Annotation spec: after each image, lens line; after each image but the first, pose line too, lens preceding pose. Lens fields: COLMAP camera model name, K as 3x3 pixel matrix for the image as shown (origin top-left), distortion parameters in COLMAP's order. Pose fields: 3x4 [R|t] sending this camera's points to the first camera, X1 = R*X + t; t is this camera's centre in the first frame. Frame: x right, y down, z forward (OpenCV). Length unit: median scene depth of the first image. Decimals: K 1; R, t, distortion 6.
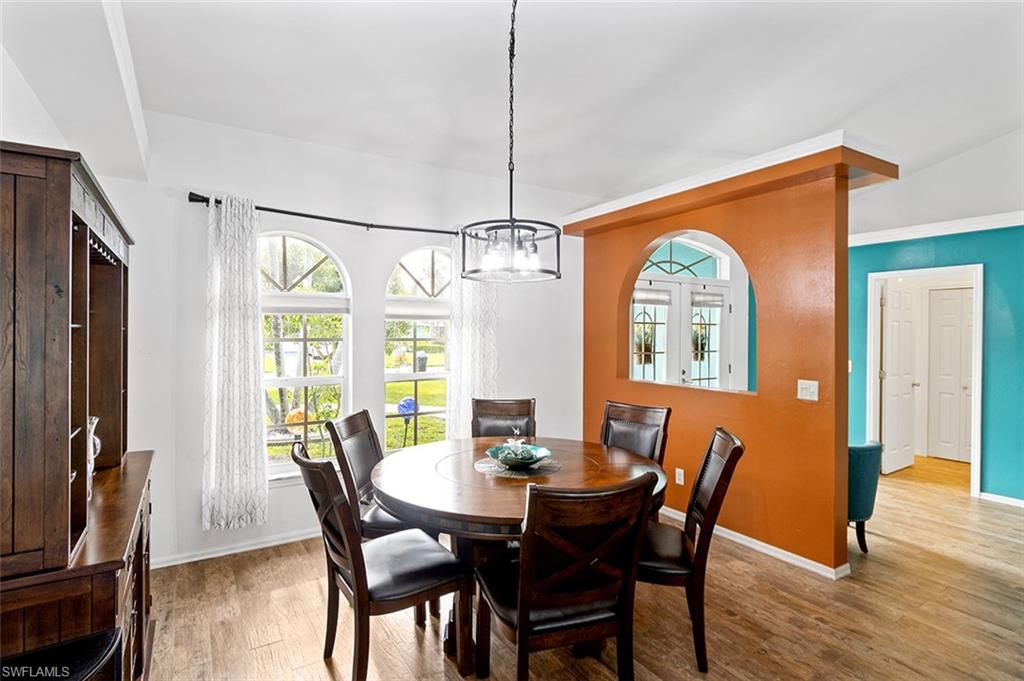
lens RADIAL K [[528.0, 0, 507.2], [0, 528.0, 332.2], [0, 0, 1]] dist [0.001957, 0.000029]
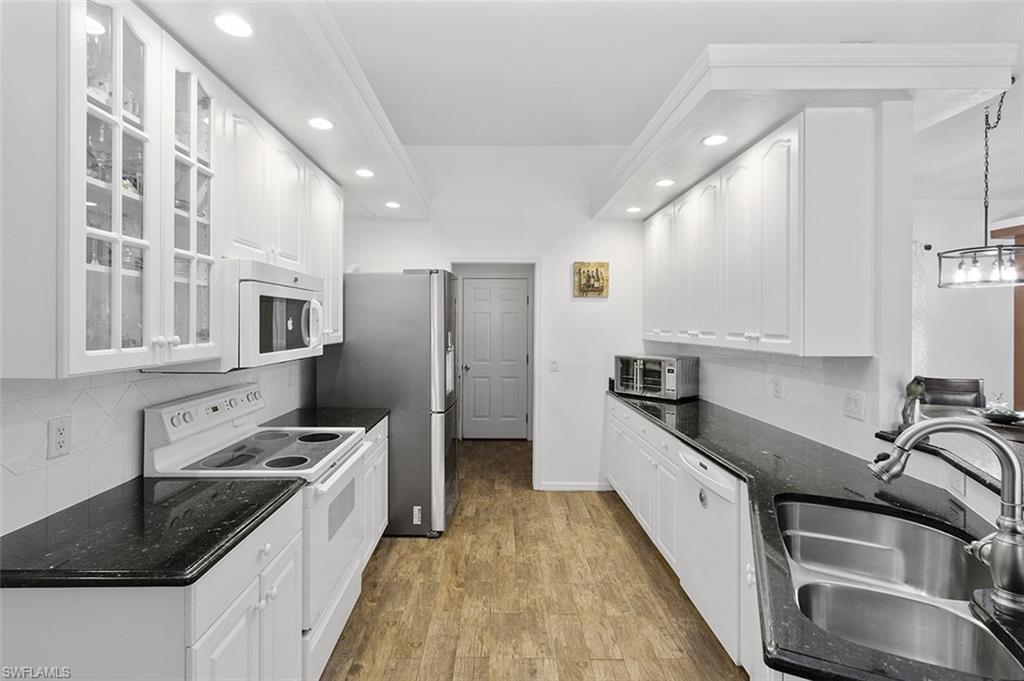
lens RADIAL K [[475.0, 0, 499.4], [0, 475.0, 323.6], [0, 0, 1]] dist [0.010163, -0.001724]
pose [[0.846942, -0.001130, -0.531683, -0.291532], [-0.002147, 0.999982, -0.005546, 0.003749], [0.531680, 0.005839, 0.846925, -0.527774]]
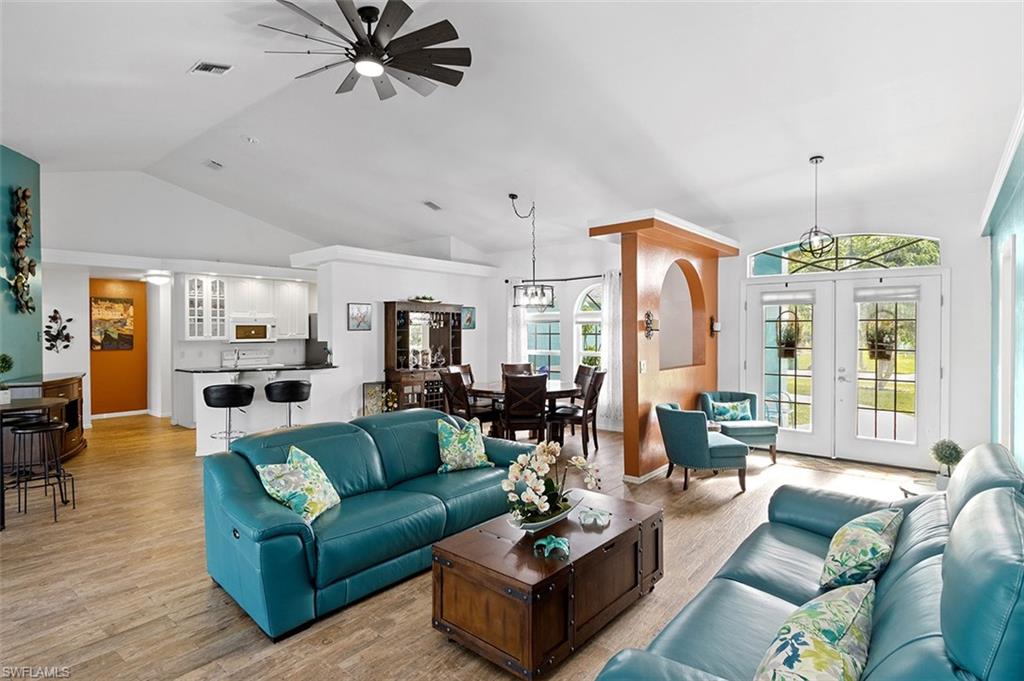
lens RADIAL K [[536.4, 0, 493.8], [0, 536.4, 334.1], [0, 0, 1]] dist [0.019580, -0.002859]
pose [[0.277034, 0.002138, -0.960858, 1.664367], [0.002523, 0.999992, 0.002952, 0.006746], [0.960857, -0.003242, 0.277026, 0.141033]]
